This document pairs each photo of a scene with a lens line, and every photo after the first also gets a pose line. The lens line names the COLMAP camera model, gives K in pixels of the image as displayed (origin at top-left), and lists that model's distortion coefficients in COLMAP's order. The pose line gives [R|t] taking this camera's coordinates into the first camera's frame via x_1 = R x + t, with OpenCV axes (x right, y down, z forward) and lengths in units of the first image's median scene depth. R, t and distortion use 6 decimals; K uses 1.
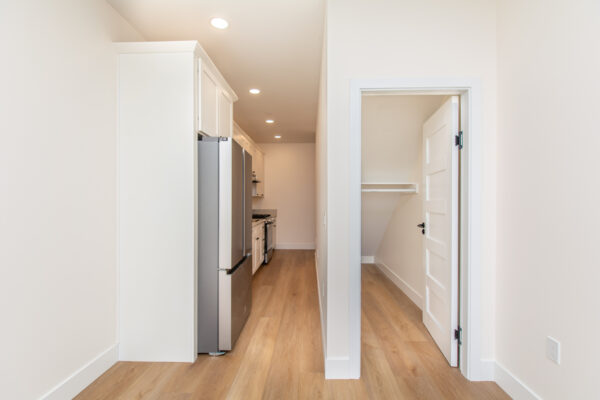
lens RADIAL K [[274.0, 0, 295.7], [0, 274.0, 199.7], [0, 0, 1]] dist [0.001604, -0.000676]
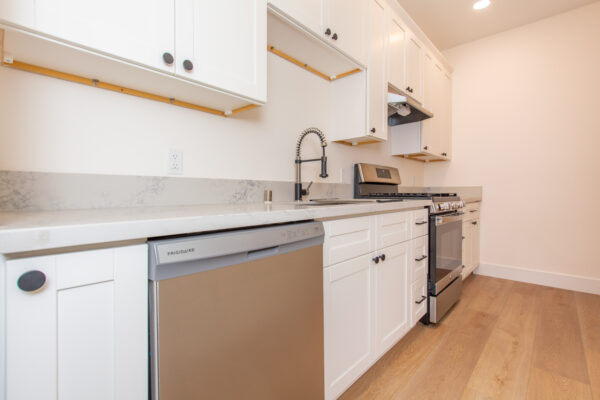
lens RADIAL K [[274.0, 0, 300.9], [0, 274.0, 198.8], [0, 0, 1]] dist [0.001604, -0.000676]
pose [[0.767100, 0.012869, -0.641399, -0.013056], [-0.003876, 0.999873, 0.015426, 0.078053], [0.641516, -0.009348, 0.767053, 0.762022]]
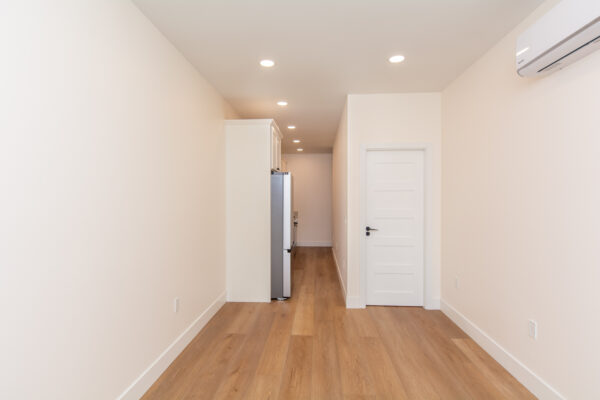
lens RADIAL K [[306.6, 0, 303.6], [0, 306.6, 197.0], [0, 0, 1]] dist [0.049256, 0.000194]
pose [[0.999998, -0.000052, 0.001890, -0.077402], [0.000060, 0.999991, -0.004167, -0.032043], [-0.001890, 0.004167, 0.999990, -0.454605]]
